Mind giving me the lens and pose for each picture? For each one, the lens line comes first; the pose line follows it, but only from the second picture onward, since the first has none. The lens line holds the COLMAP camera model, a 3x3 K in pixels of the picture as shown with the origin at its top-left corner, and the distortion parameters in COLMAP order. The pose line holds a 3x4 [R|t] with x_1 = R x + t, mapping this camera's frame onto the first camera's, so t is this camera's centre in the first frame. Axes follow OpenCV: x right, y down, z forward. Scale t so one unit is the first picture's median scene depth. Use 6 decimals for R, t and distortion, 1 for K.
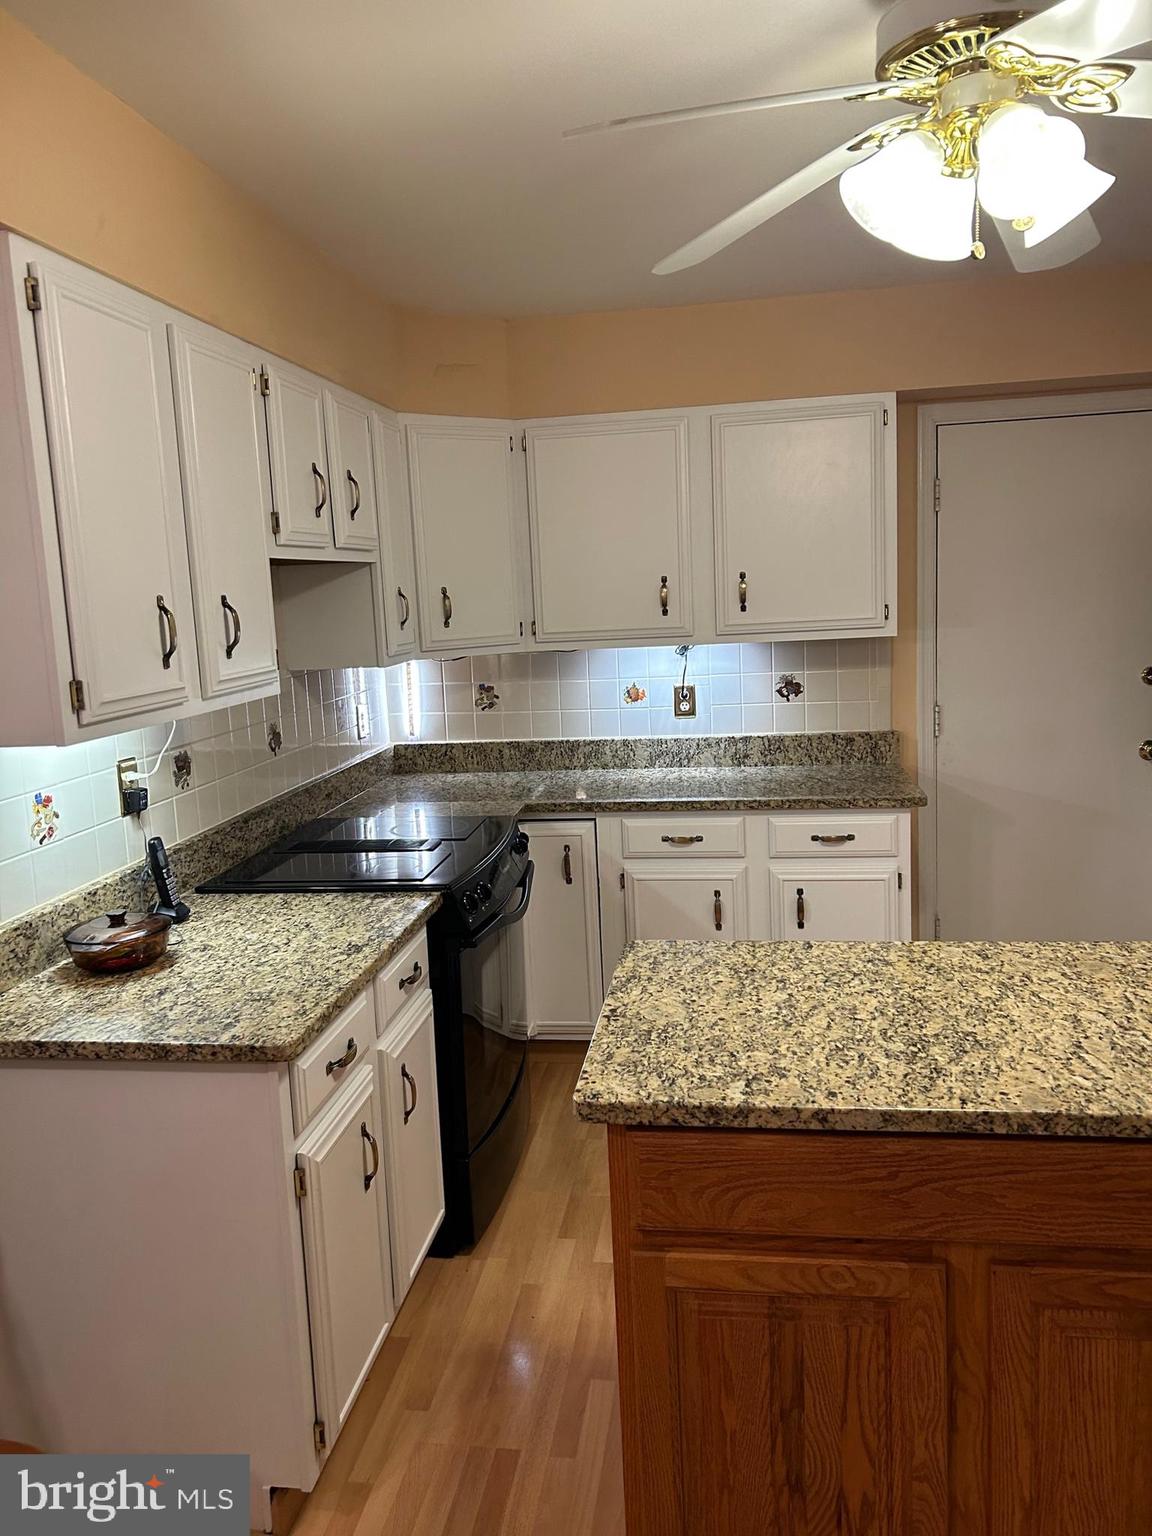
lens RADIAL K [[1154.5, 0, 571.2], [0, 1154.5, 750.5], [0, 0, 1]] dist [0.065329, -0.076544]
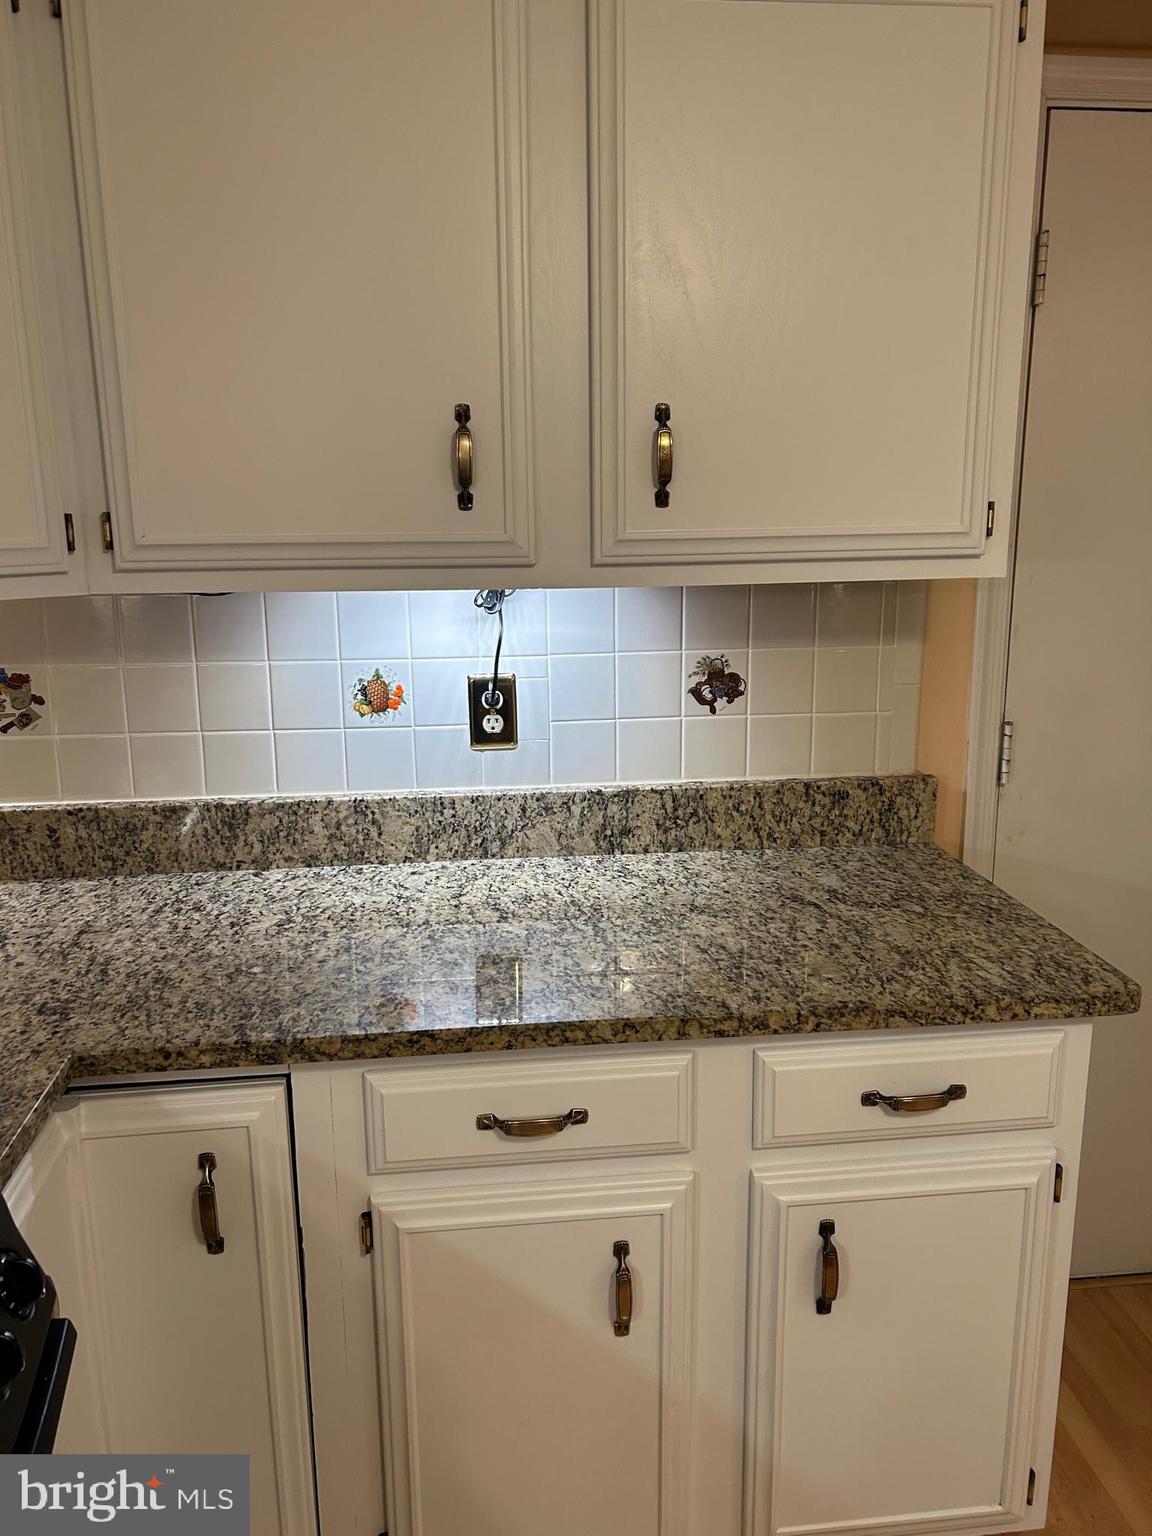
lens RADIAL K [[1154.5, 0, 575.0], [0, 1154.5, 759.4], [0, 0, 1]] dist [0.065329, -0.076544]
pose [[0.966365, -0.020038, 0.256391, 0.016904], [0.002008, 0.997518, 0.070389, -0.065984], [-0.257165, -0.067507, 0.964007, 0.661780]]
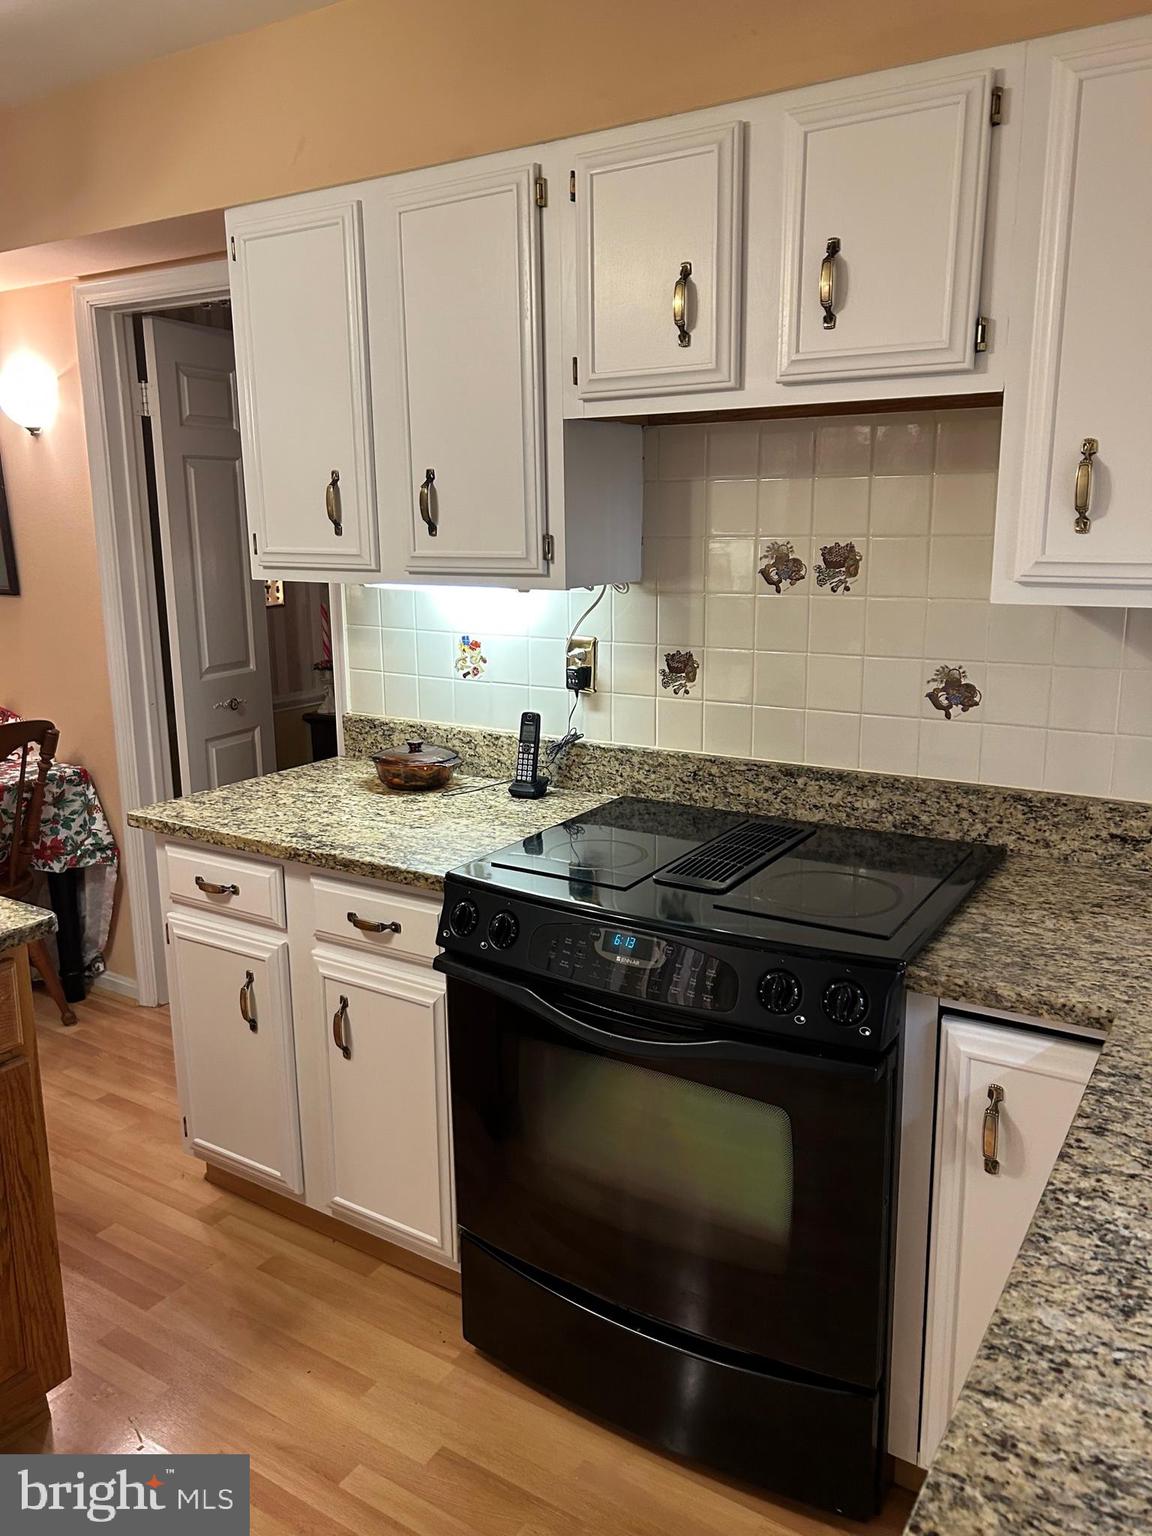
lens RADIAL K [[1154.5, 0, 577.3], [0, 1154.5, 756.4], [0, 0, 1]] dist [0.065329, -0.076544]
pose [[-0.407326, 0.239767, -0.881247, 0.369403], [-0.100823, 0.947220, 0.304319, -0.140533], [0.907700, 0.212807, -0.361653, 0.994188]]
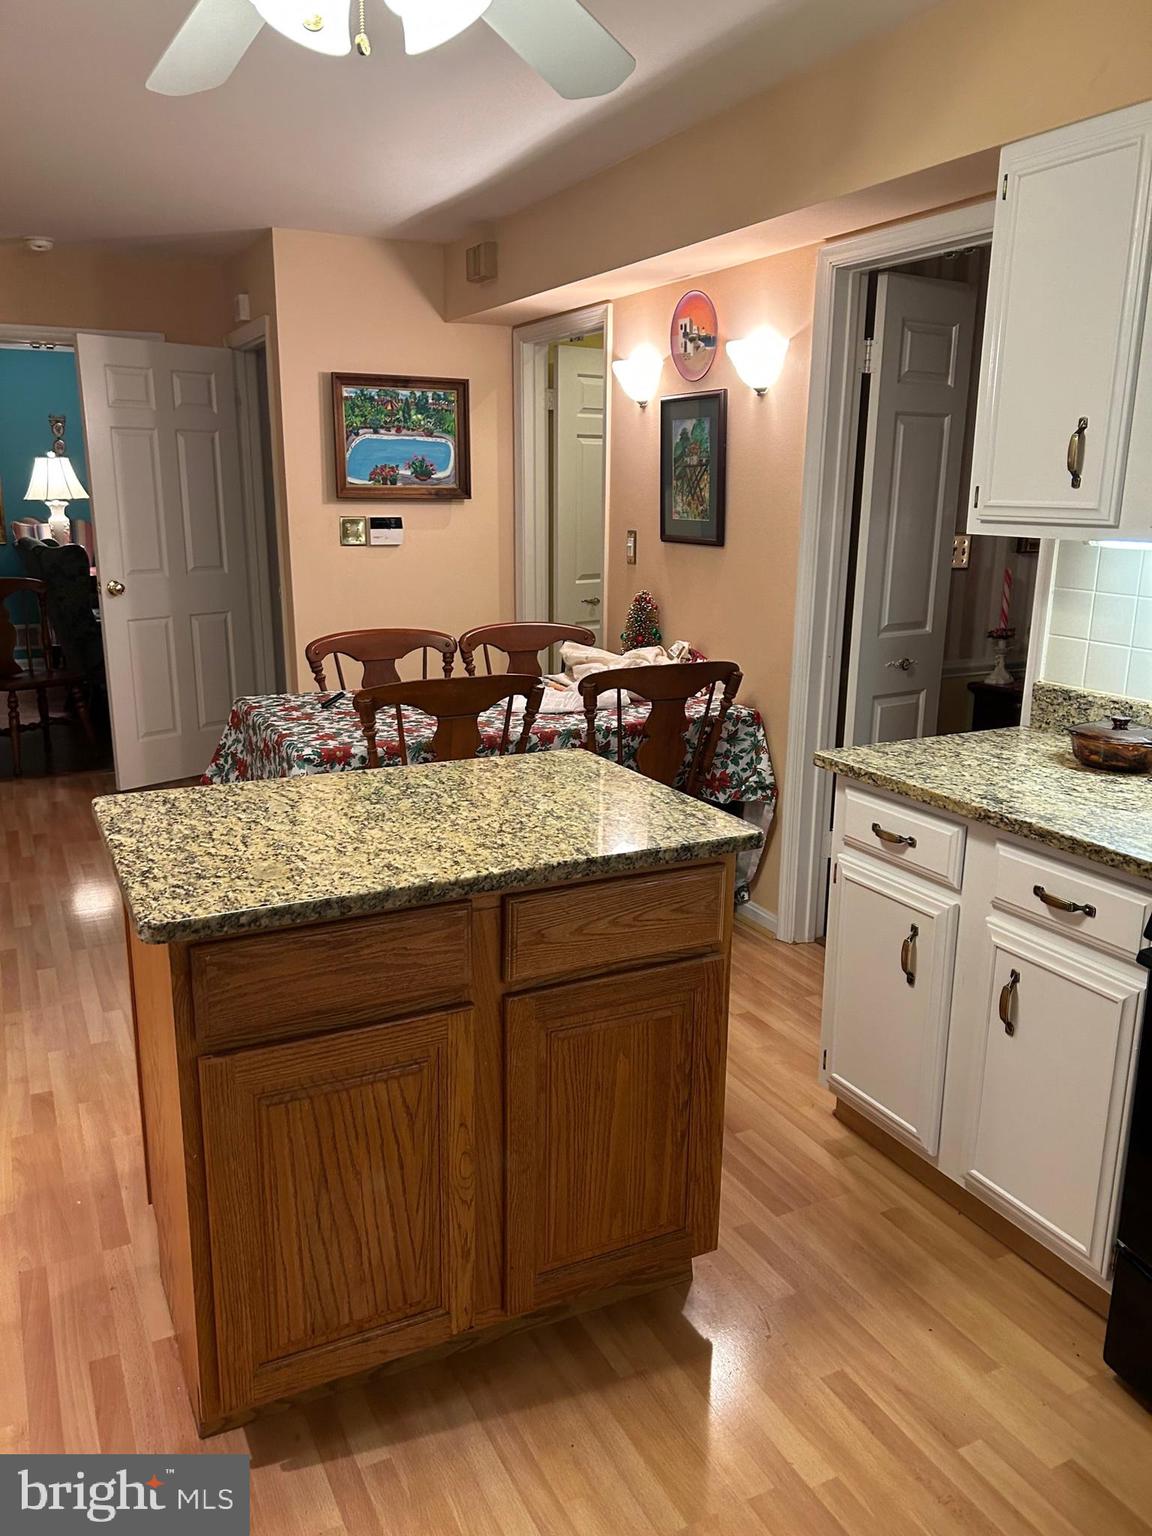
lens RADIAL K [[1154.5, 0, 563.6], [0, 1154.5, 772.0], [0, 0, 1]] dist [0.065329, -0.076544]
pose [[-0.819597, 0.178316, -0.544485, 0.400880], [-0.050575, 0.924108, 0.378770, -0.125918], [0.570704, 0.337976, -0.748378, 0.963823]]
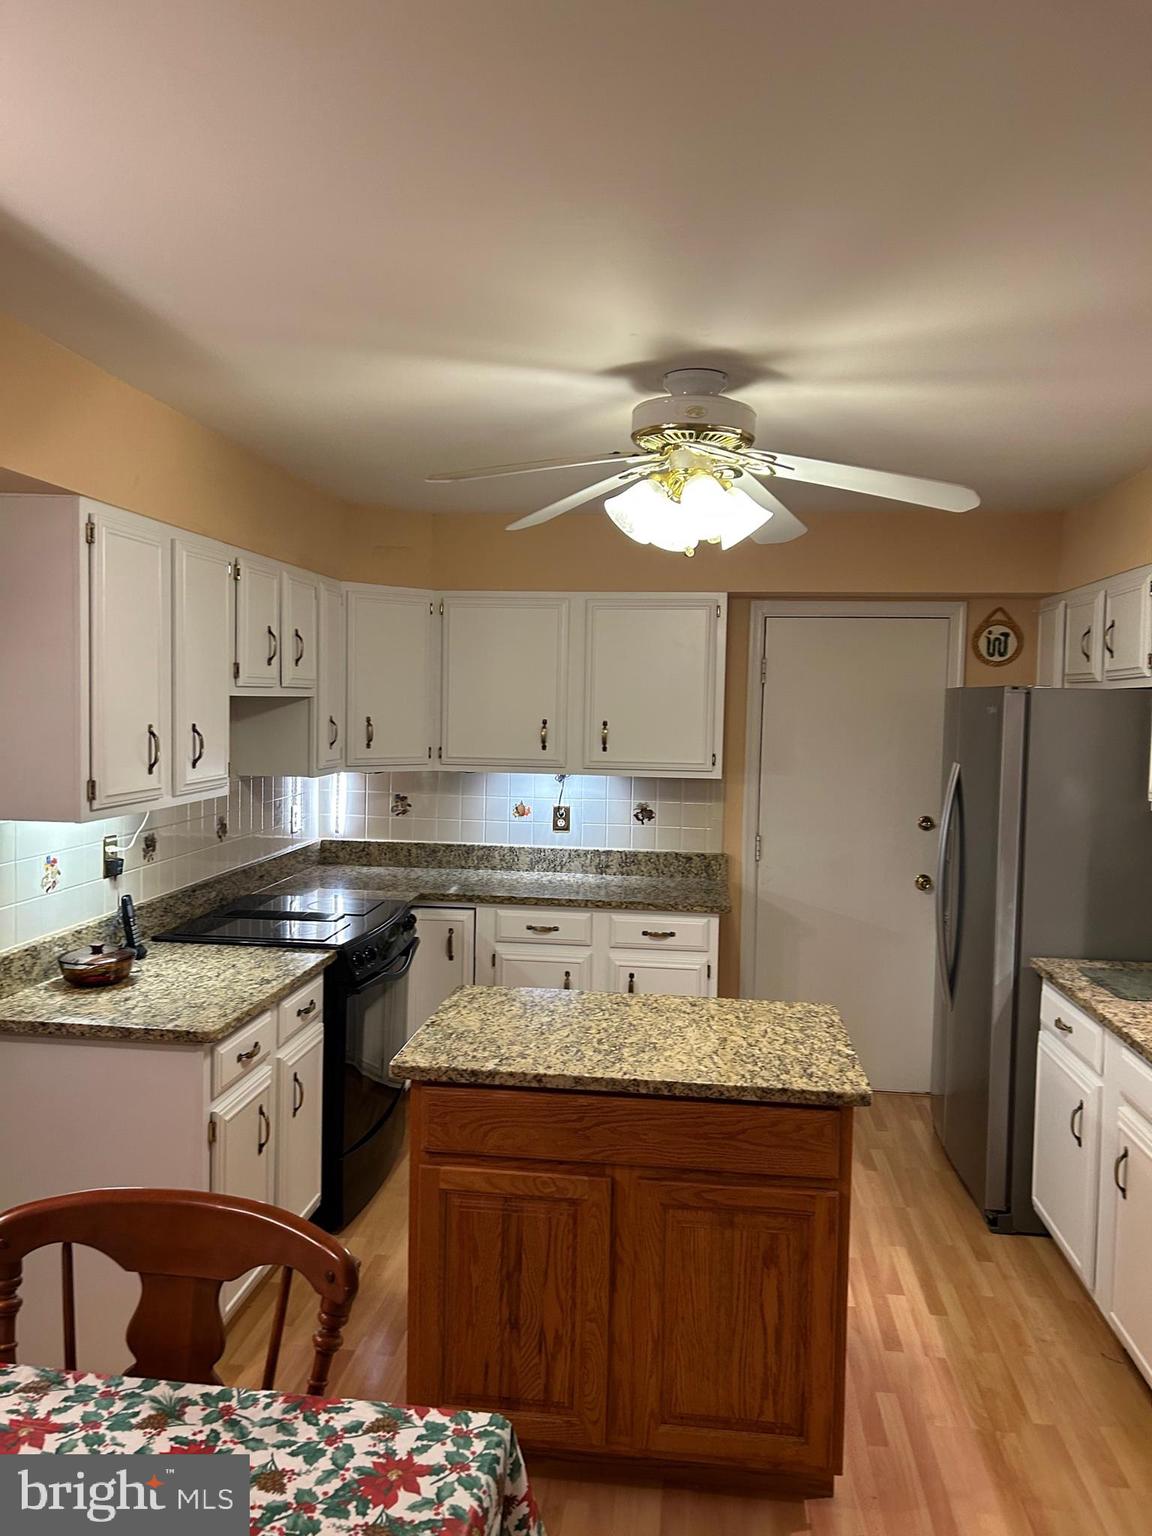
lens RADIAL K [[1154.5, 0, 564.6], [0, 1154.5, 769.7], [0, 0, 1]] dist [0.065329, -0.076544]
pose [[0.997410, 0.065171, 0.030426, 0.072275], [-0.062539, 0.994779, -0.080644, 0.004900], [-0.035523, 0.078532, 0.996278, -0.273743]]
